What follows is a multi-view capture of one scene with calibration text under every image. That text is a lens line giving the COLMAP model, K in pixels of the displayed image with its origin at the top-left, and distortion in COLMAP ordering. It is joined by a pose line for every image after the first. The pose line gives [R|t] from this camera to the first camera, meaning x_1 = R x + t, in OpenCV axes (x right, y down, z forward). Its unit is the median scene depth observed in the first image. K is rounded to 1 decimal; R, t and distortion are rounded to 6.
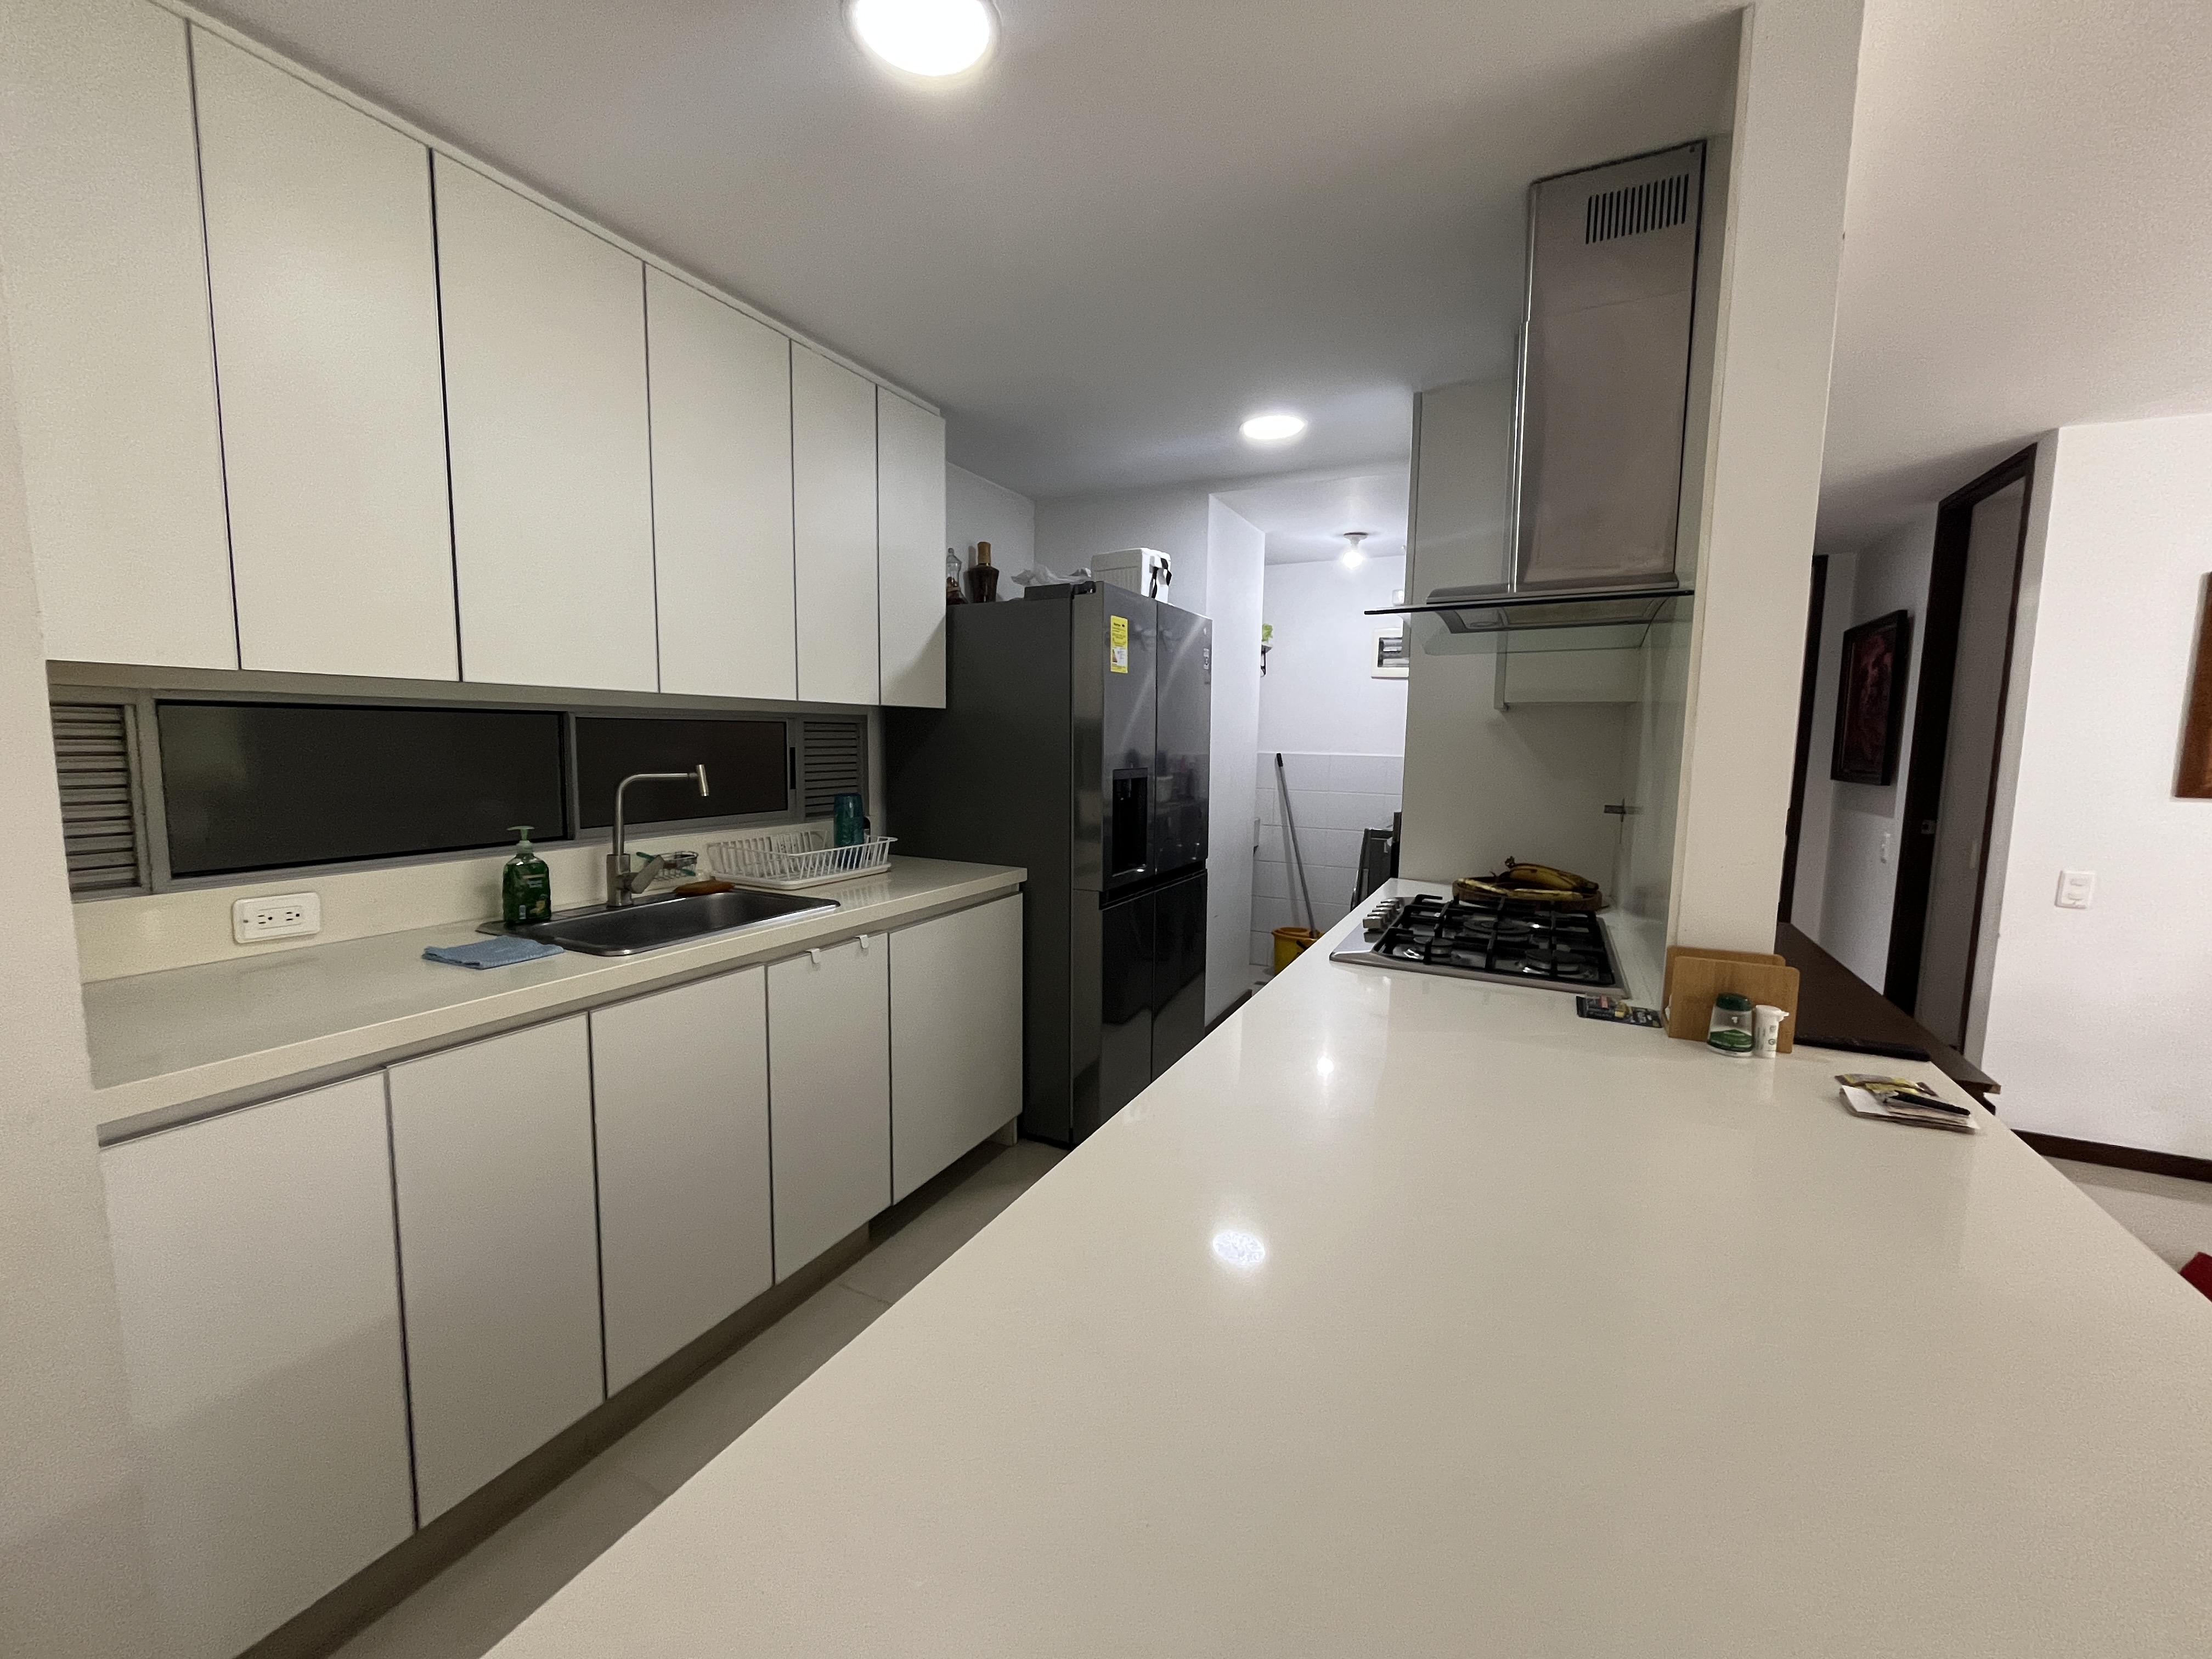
lens RADIAL K [[892.3, 0, 1100.3], [0, 892.3, 837.1], [0, 0, 1]] dist [-0.003846, -0.000364]
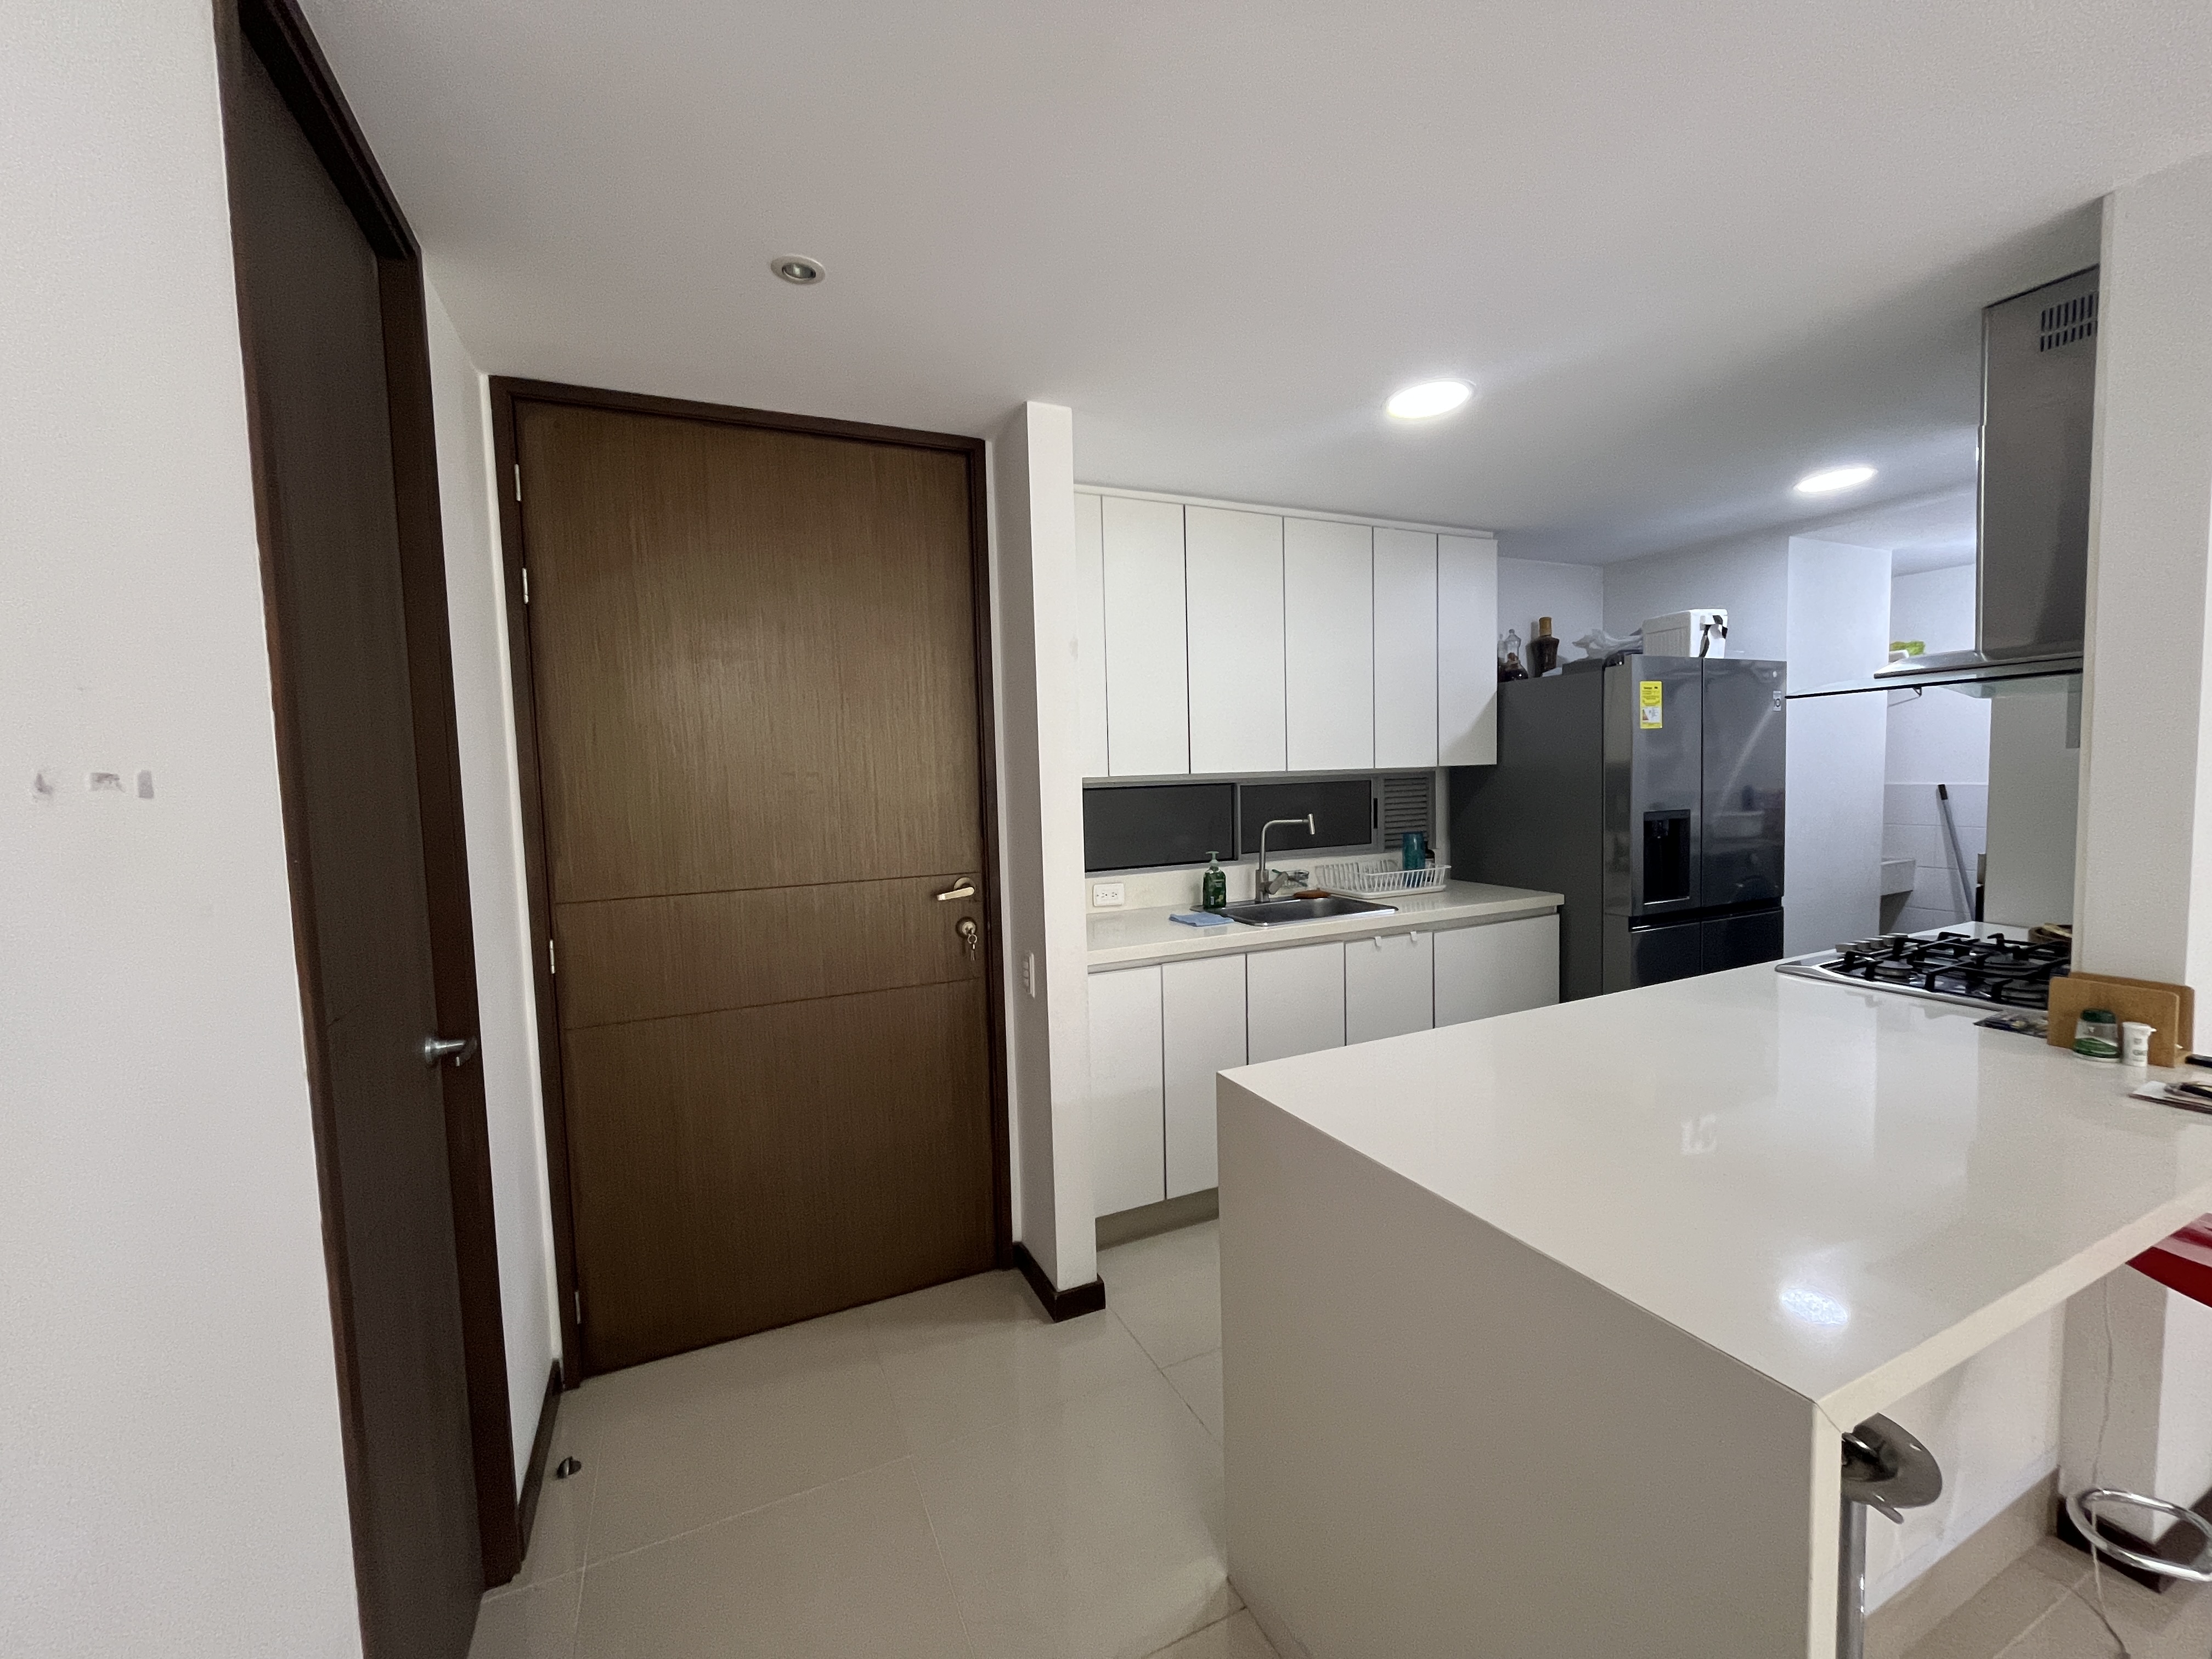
lens RADIAL K [[892.3, 0, 1101.3], [0, 892.3, 828.8], [0, 0, 1]] dist [-0.003846, -0.000364]
pose [[0.783093, 0.001662, -0.621903, 0.207973], [-0.029263, 0.998987, -0.034178, 0.007589], [0.621216, 0.044963, 0.782348, -0.394565]]
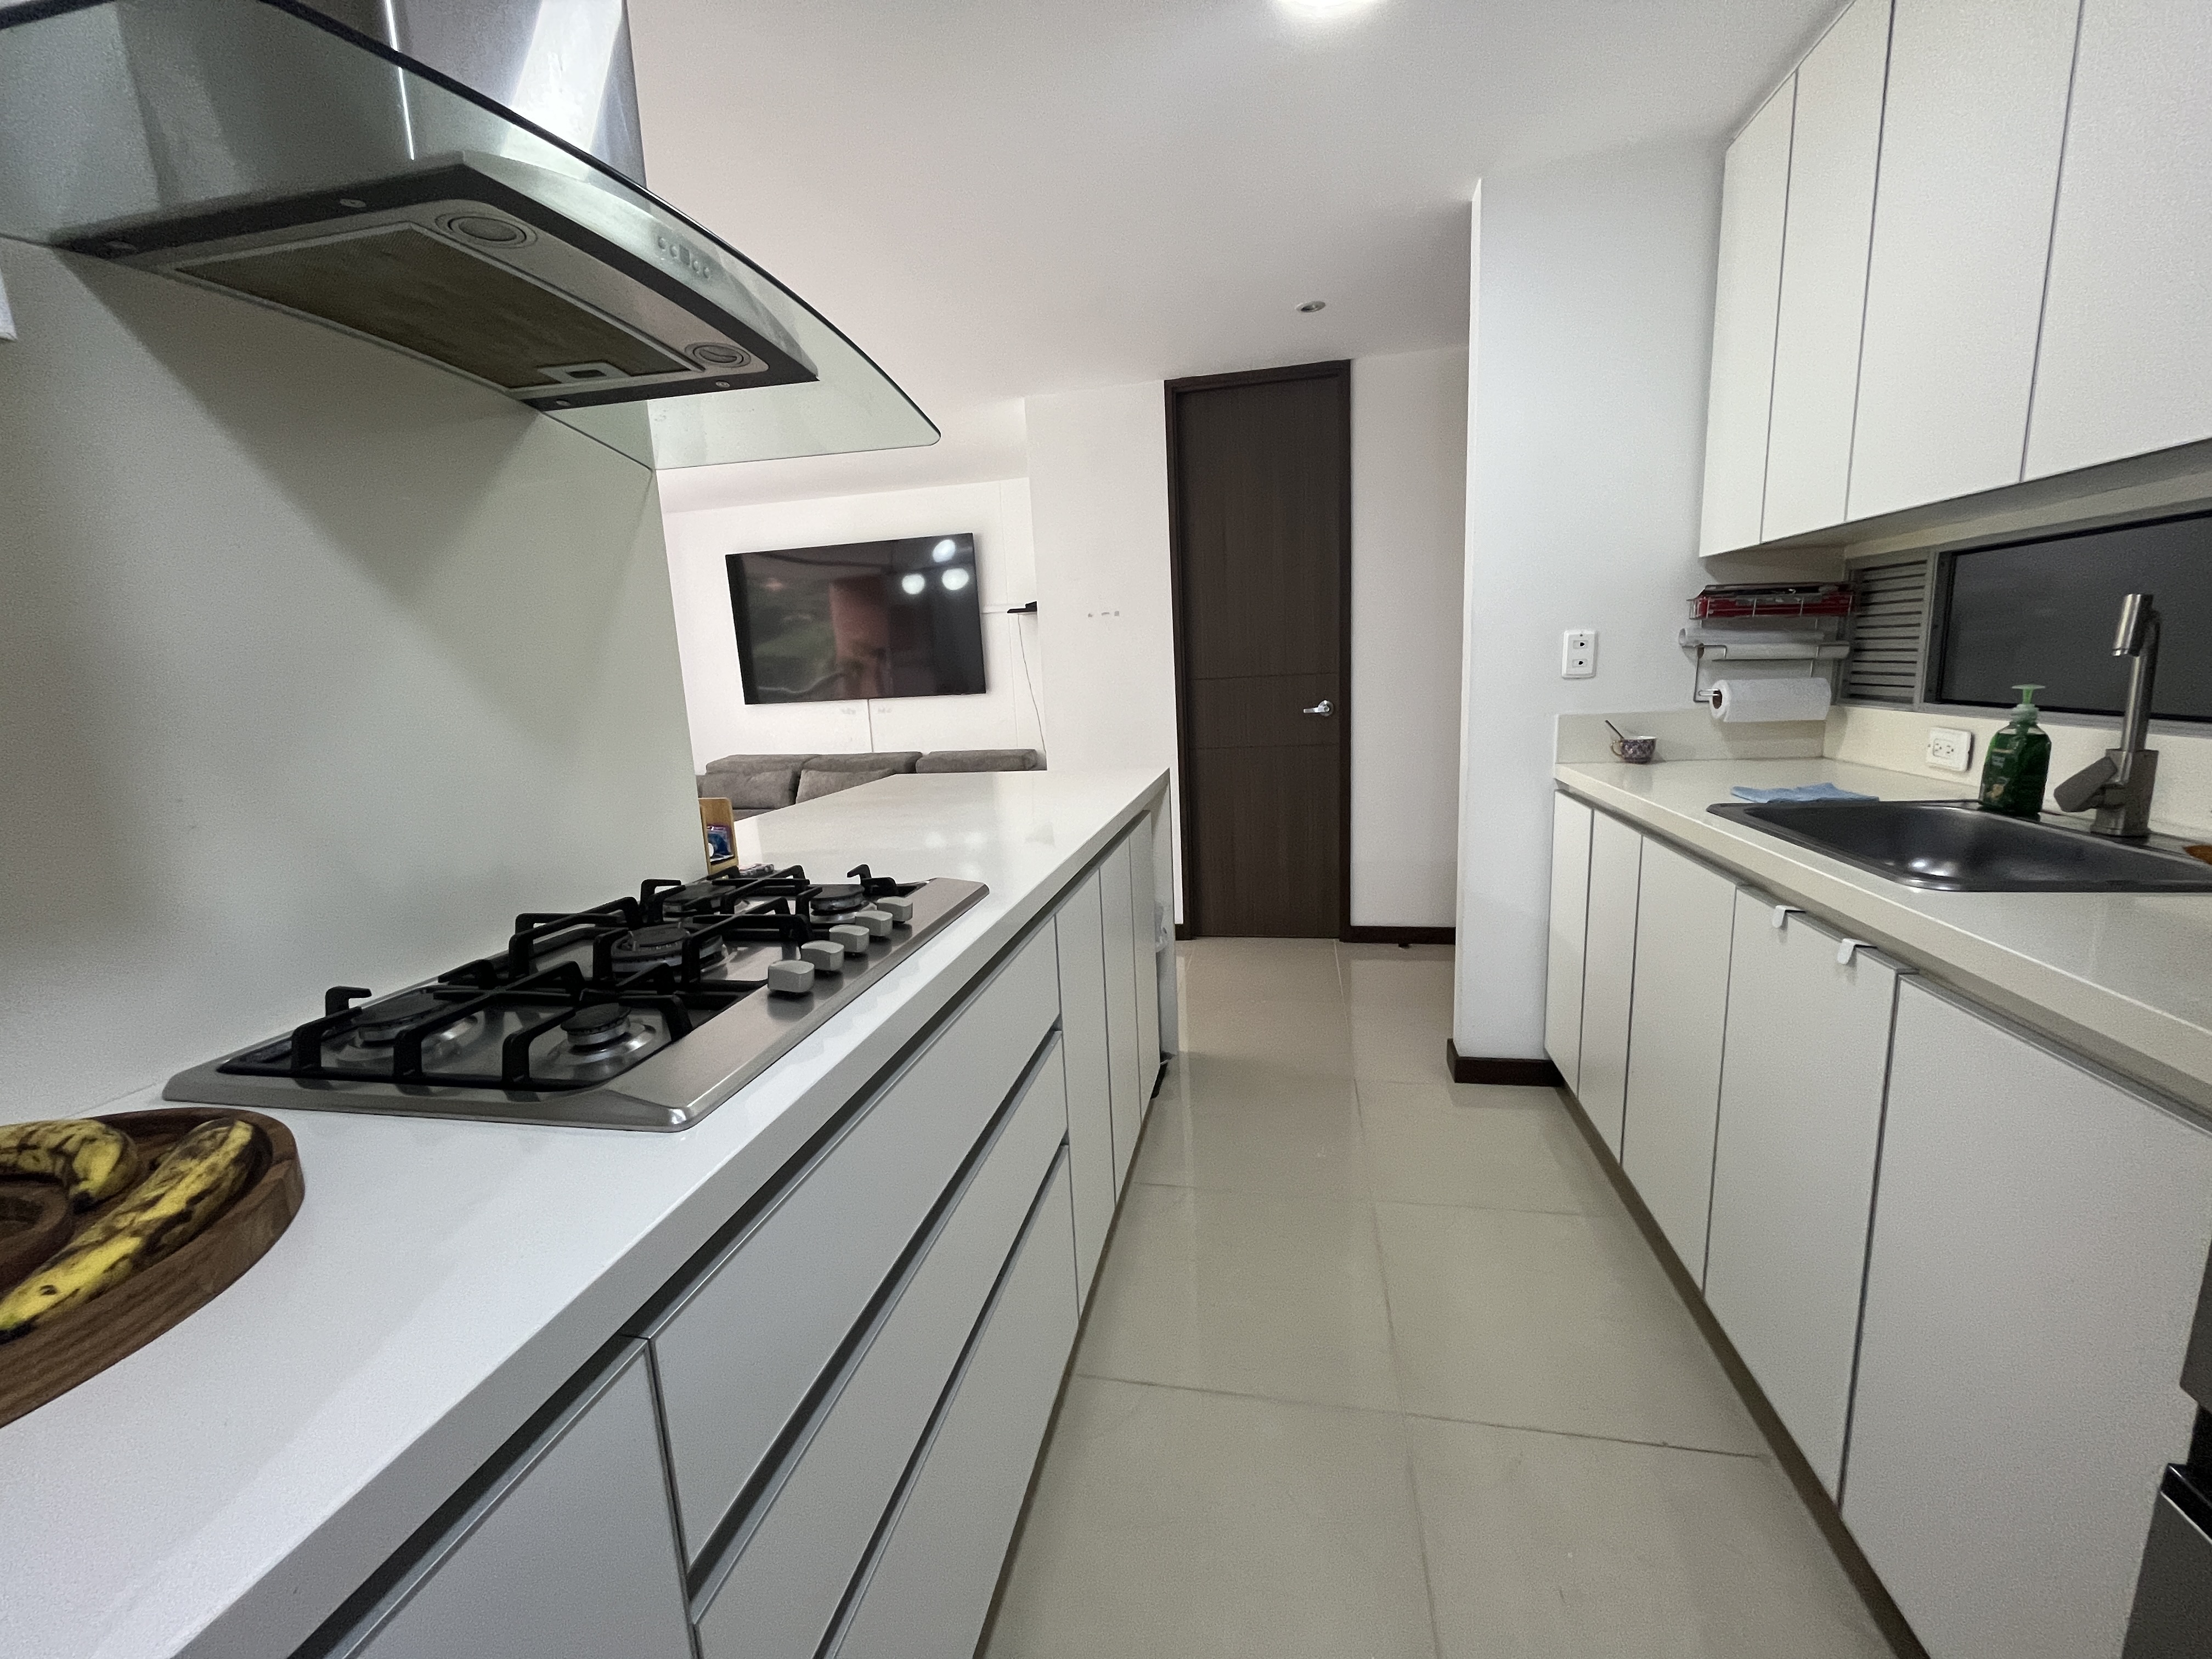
lens RADIAL K [[892.3, 0, 1109.0], [0, 892.3, 825.9], [0, 0, 1]] dist [-0.003846, -0.000364]
pose [[-0.961805, 0.074463, -0.263414, 0.236556], [-0.000629, 0.961687, 0.274149, -0.079888], [0.273736, 0.263843, -0.924908, 1.179321]]
